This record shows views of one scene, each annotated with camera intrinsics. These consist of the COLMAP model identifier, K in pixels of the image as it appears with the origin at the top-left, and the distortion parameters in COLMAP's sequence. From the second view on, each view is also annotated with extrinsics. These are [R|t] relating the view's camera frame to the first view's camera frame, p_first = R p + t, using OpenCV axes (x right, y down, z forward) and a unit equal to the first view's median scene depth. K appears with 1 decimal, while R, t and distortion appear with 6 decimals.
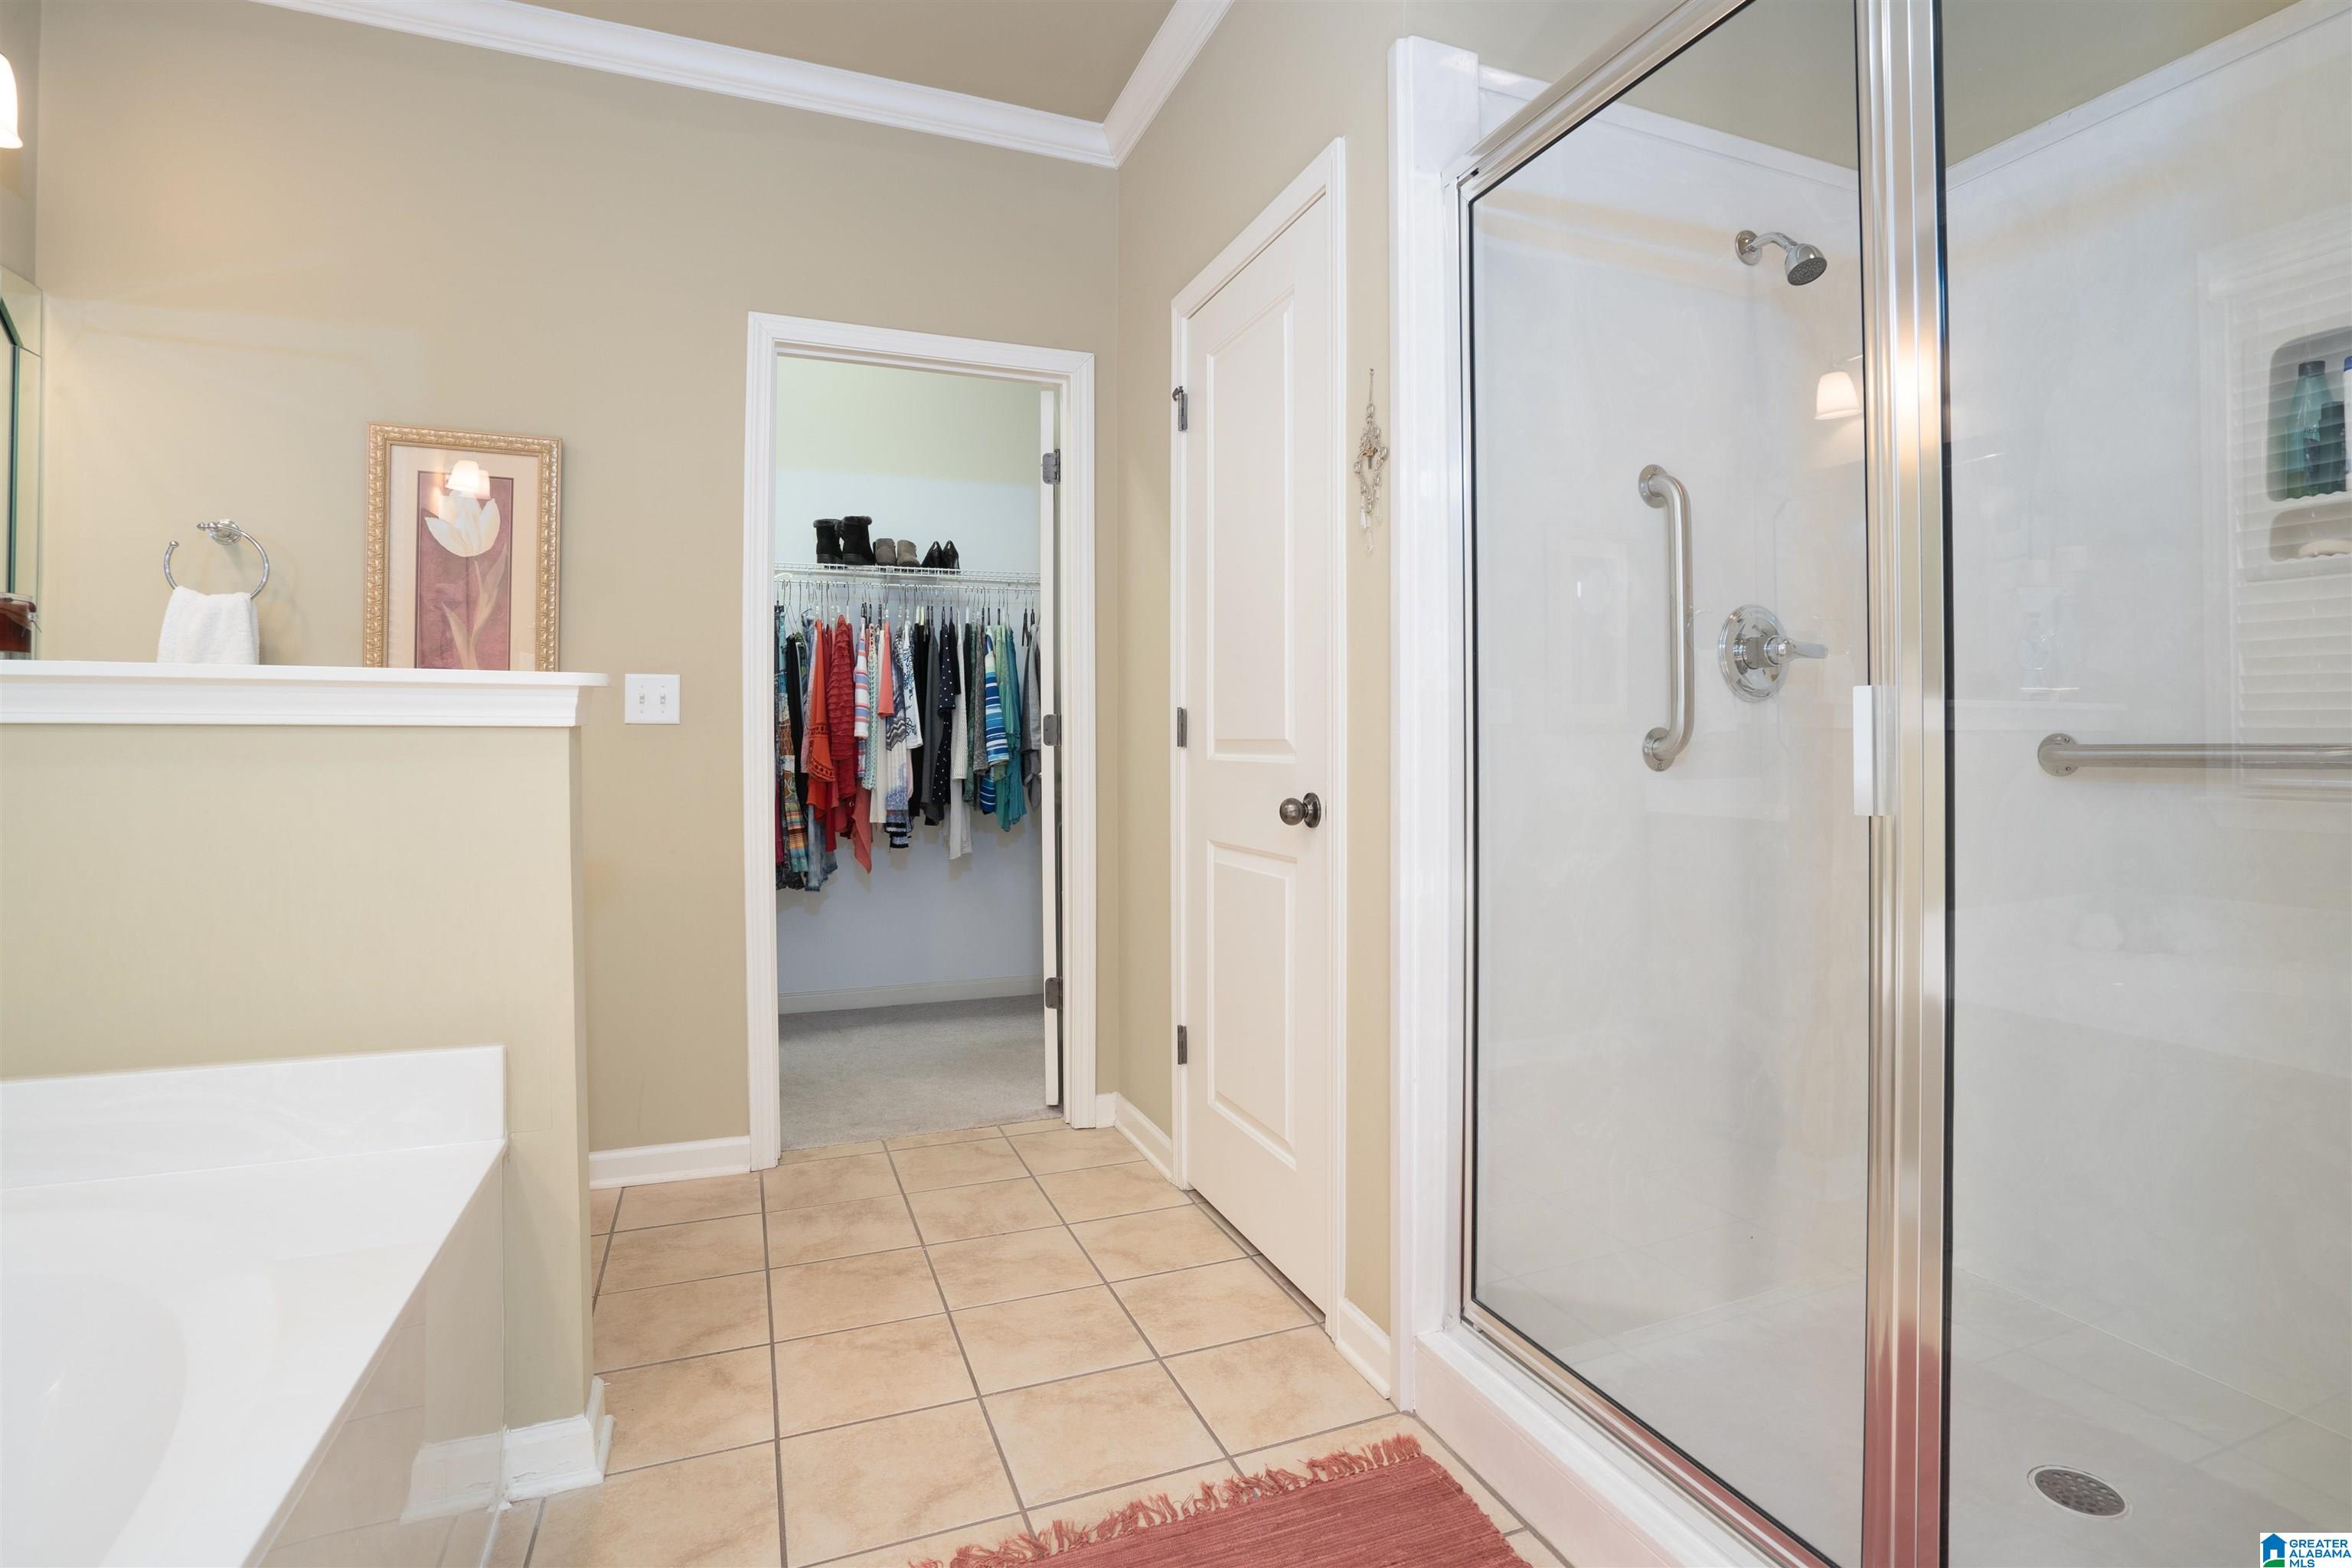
lens RADIAL K [[1110.9, 0, 1196.2], [0, 1110.9, 734.6], [0, 0, 1]] dist [-0.053035, 0.017479]
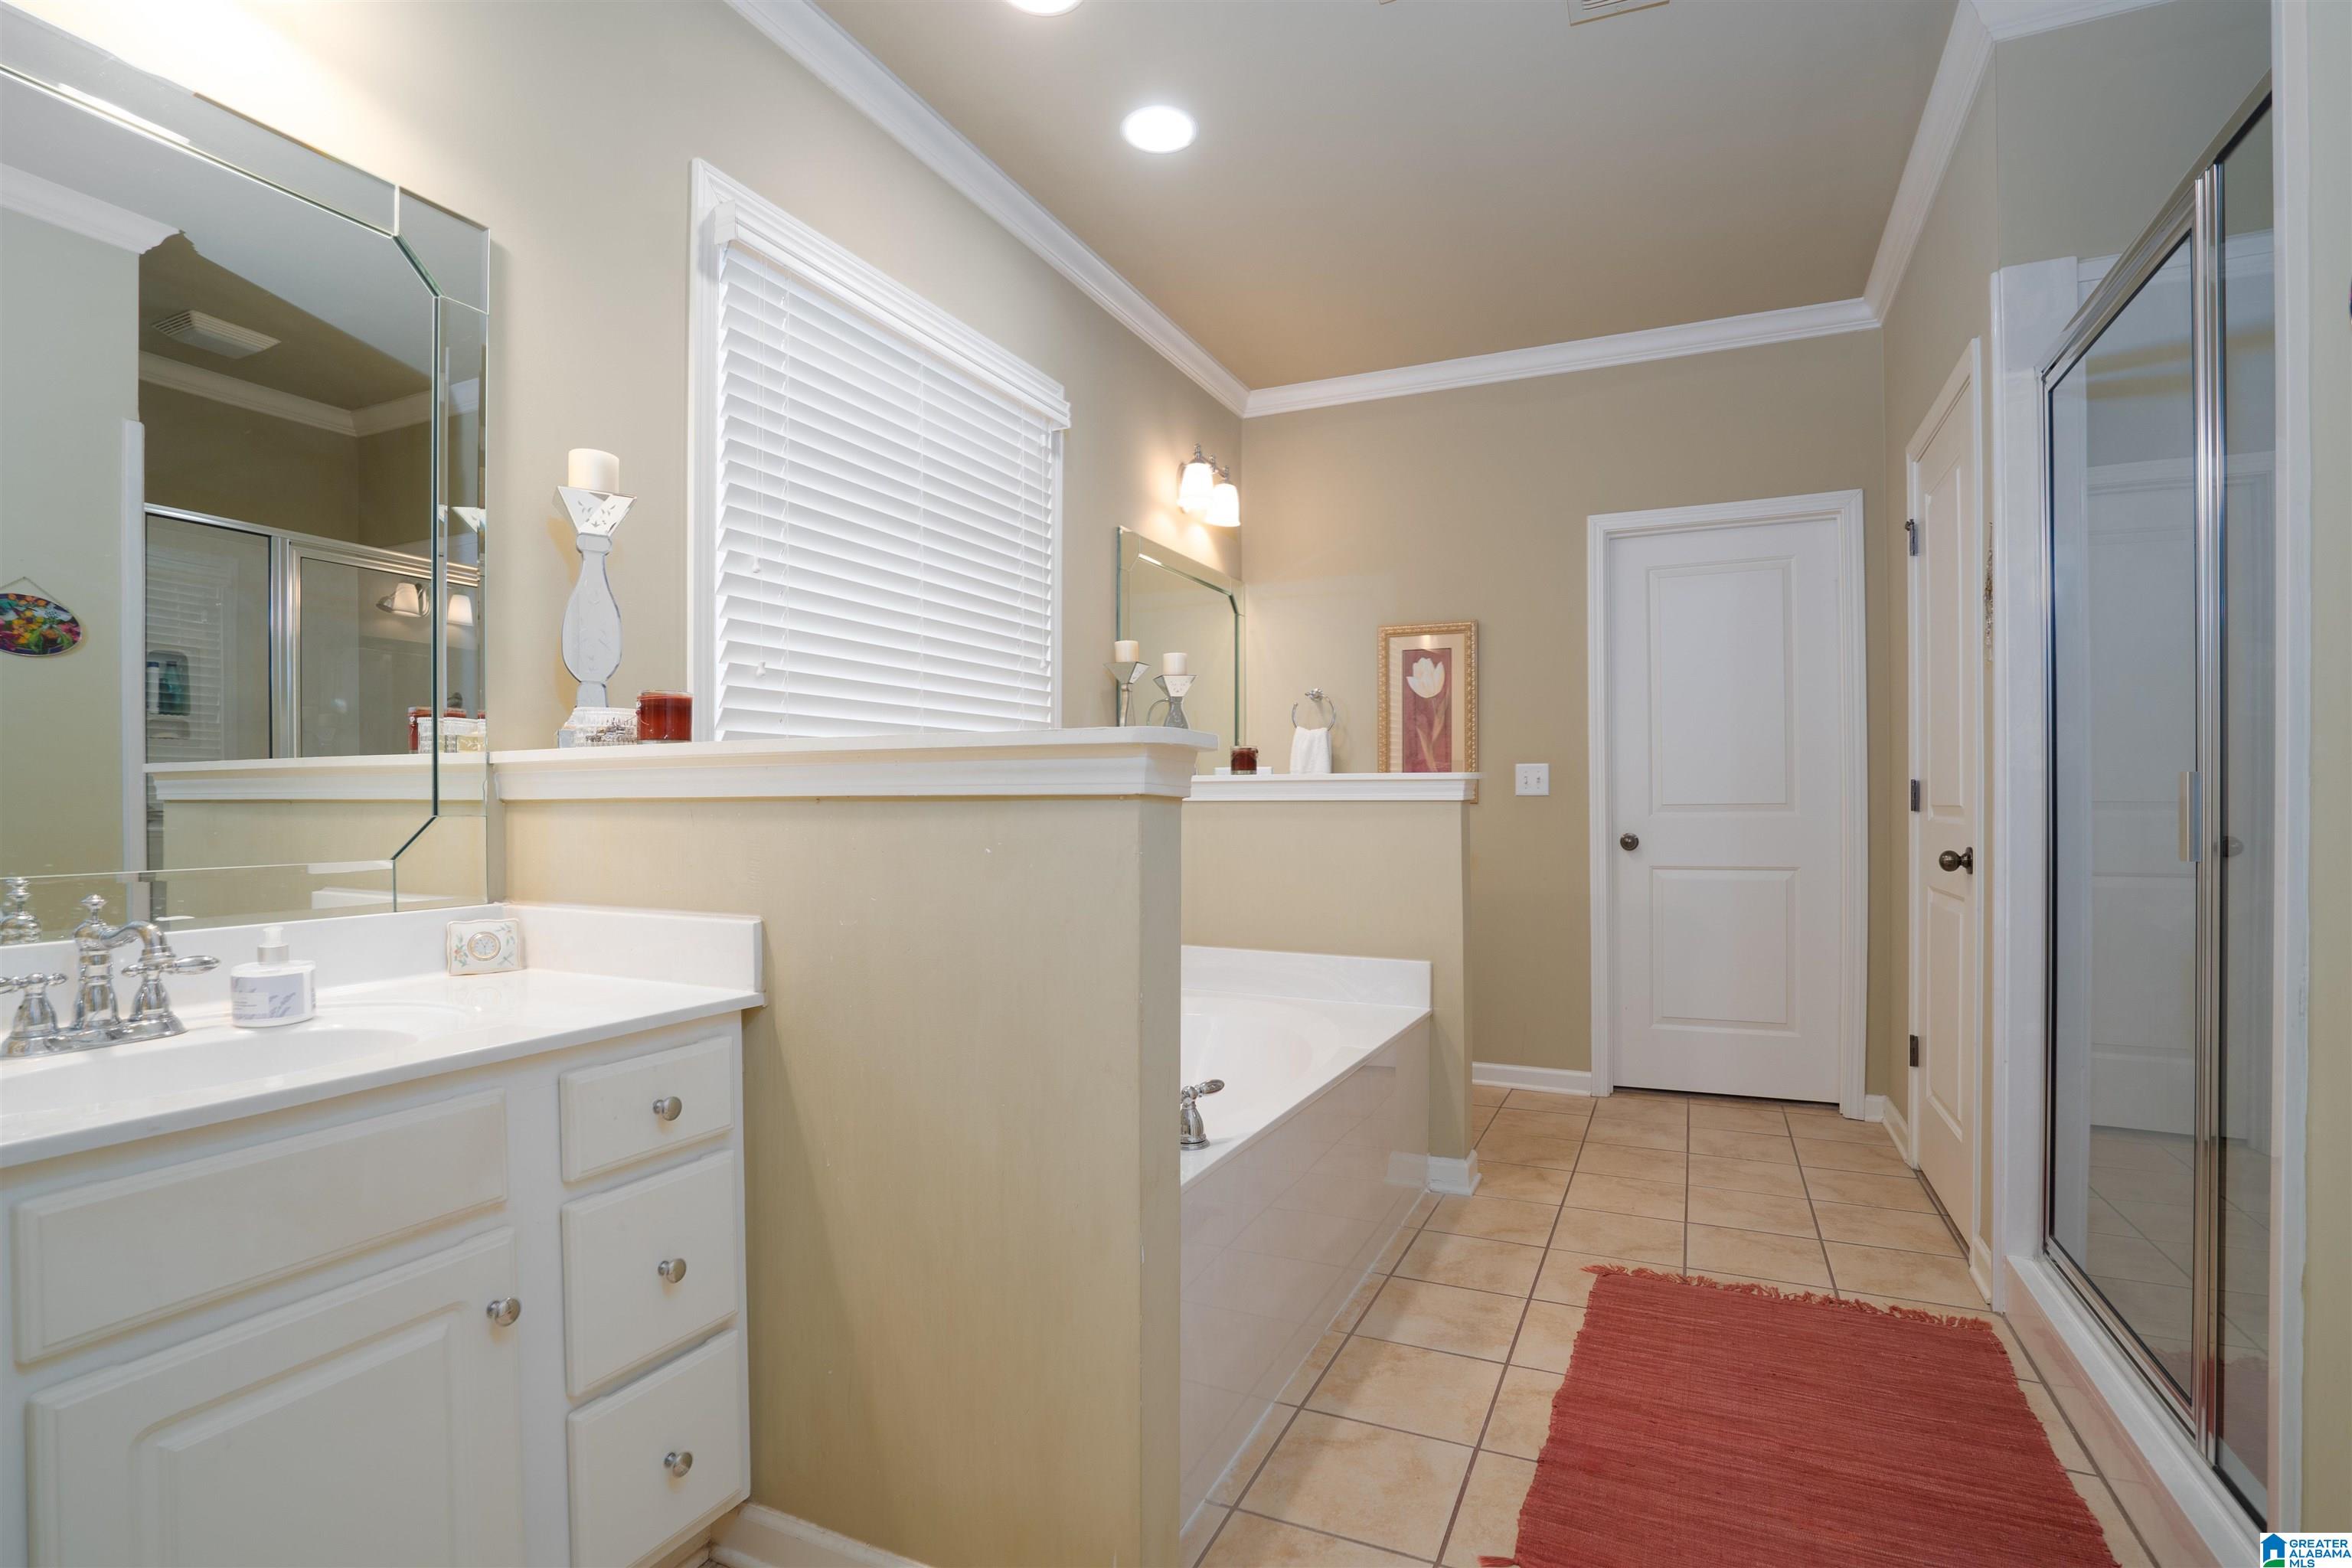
lens RADIAL K [[1110.9, 0, 1178.4], [0, 1110.9, 793.8], [0, 0, 1]] dist [-0.053035, 0.017479]
pose [[0.660081, -0.008704, -0.751144, 0.441622], [0.006585, 0.999961, -0.005800, -0.008277], [0.751165, -0.001118, 0.660113, -0.518225]]
